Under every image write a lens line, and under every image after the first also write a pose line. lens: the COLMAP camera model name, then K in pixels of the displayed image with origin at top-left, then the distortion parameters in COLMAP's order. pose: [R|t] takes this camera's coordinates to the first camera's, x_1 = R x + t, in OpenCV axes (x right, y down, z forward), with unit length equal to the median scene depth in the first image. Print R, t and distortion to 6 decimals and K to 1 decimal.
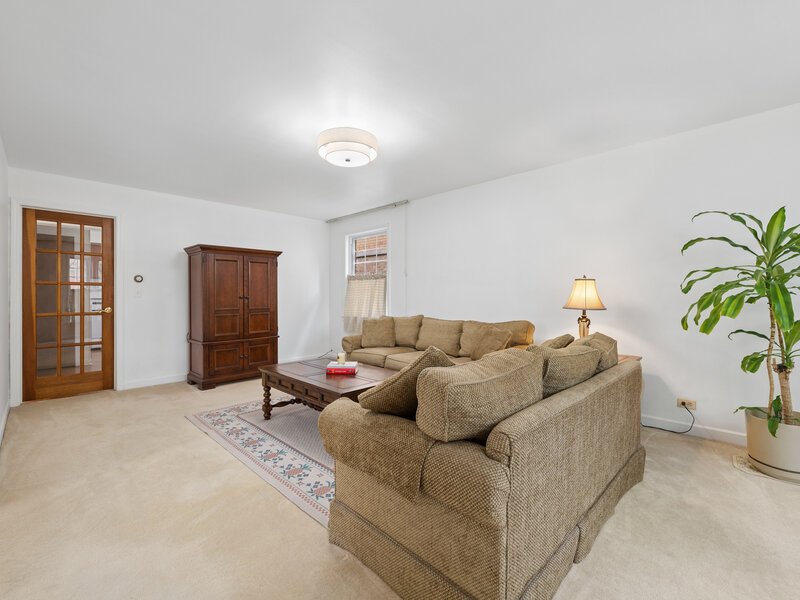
lens RADIAL K [[354.8, 0, 400.4], [0, 354.8, 297.2], [0, 0, 1]] dist [-0.000328, 0.001030]
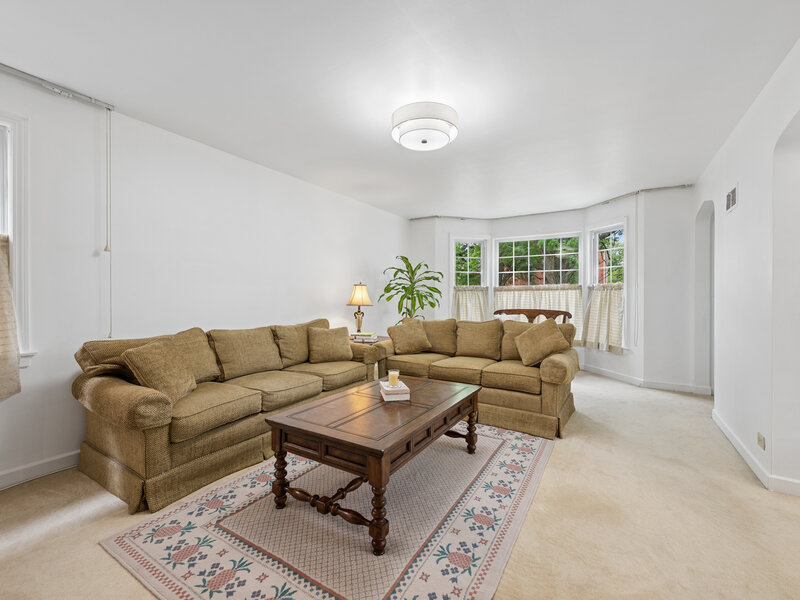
lens RADIAL K [[354.8, 0, 401.1], [0, 354.8, 297.9], [0, 0, 1]] dist [-0.000328, 0.001030]
pose [[-0.226639, -0.004036, 0.973970, -0.953289], [0.002048, 0.999987, 0.004621, -0.003807], [-0.973977, 0.003042, -0.226628, 1.208079]]
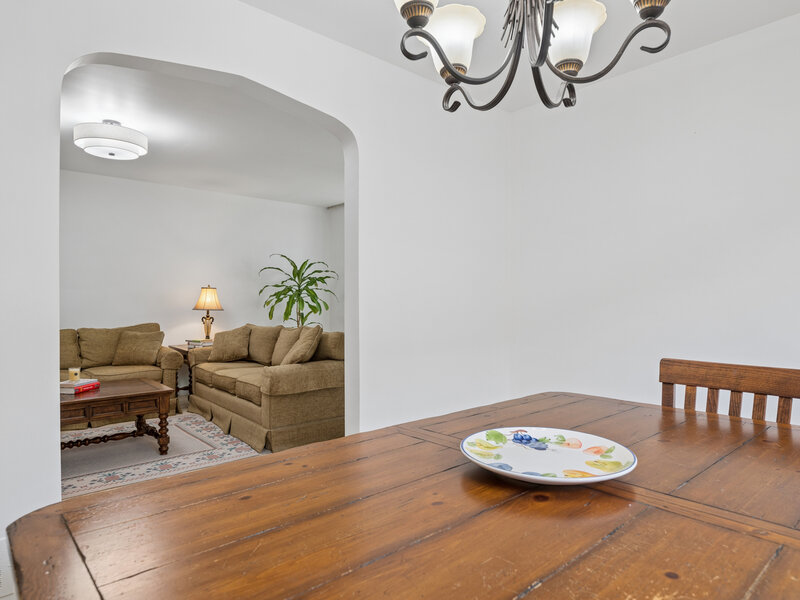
lens RADIAL K [[497.2, 0, 399.5], [0, 497.2, 301.5], [0, 0, 1]] dist [0.001209, 0.000794]
pose [[0.070179, -0.002407, 0.997531, -1.344450], [0.000358, 0.999997, 0.002388, -0.002520], [-0.997534, 0.000190, 0.070180, 0.157388]]
